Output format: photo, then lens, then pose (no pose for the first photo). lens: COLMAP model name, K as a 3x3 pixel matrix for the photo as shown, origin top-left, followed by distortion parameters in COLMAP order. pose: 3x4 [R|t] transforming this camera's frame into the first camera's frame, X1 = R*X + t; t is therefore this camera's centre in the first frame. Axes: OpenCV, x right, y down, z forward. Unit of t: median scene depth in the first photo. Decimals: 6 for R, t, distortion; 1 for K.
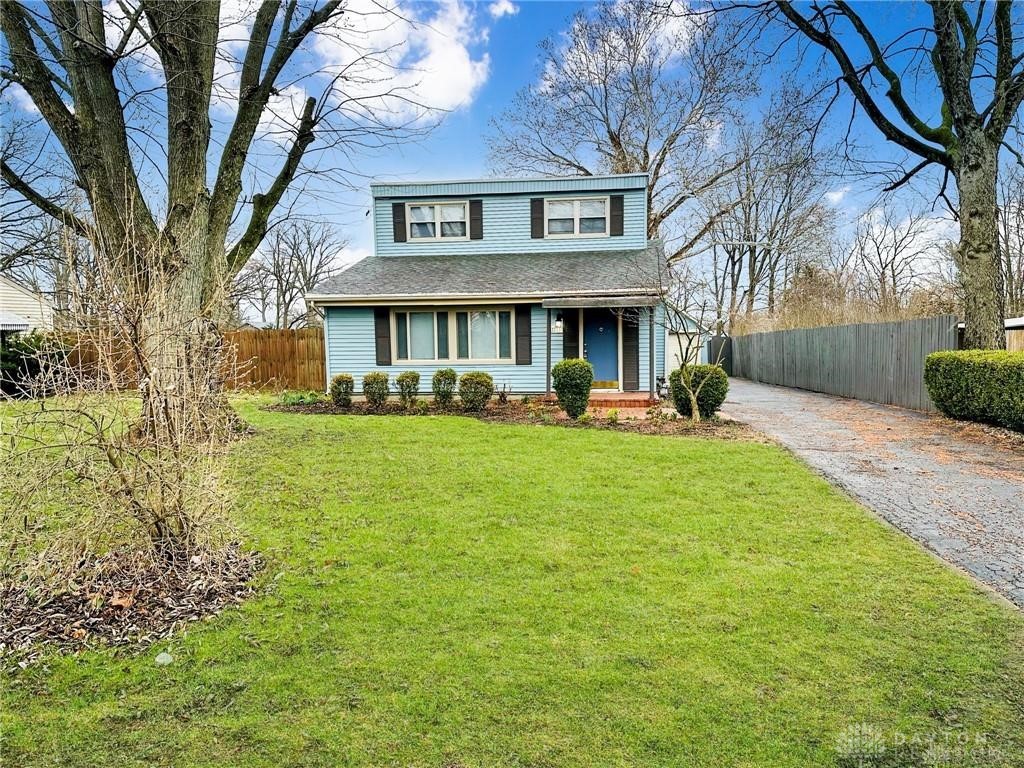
lens RADIAL K [[717.7, 0, 512.4], [0, 717.7, 383.0], [0, 0, 1]] dist [0.070319, -0.000428]
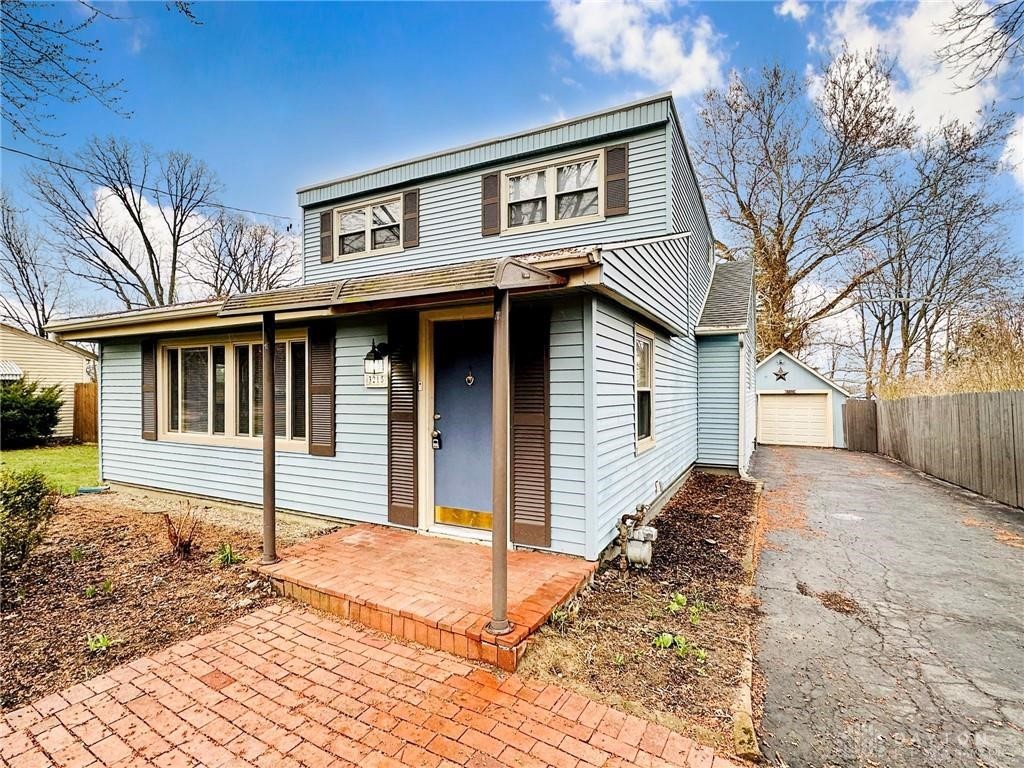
lens RADIAL K [[491.6, 0, 513.3], [0, 491.6, 389.1], [0, 0, 1]] dist [0.000830, 0.000557]
pose [[0.938211, 0.015421, -0.345721, 0.144033], [-0.039604, 0.997228, -0.062993, -0.032176], [0.343791, 0.072793, 0.936220, 0.447118]]
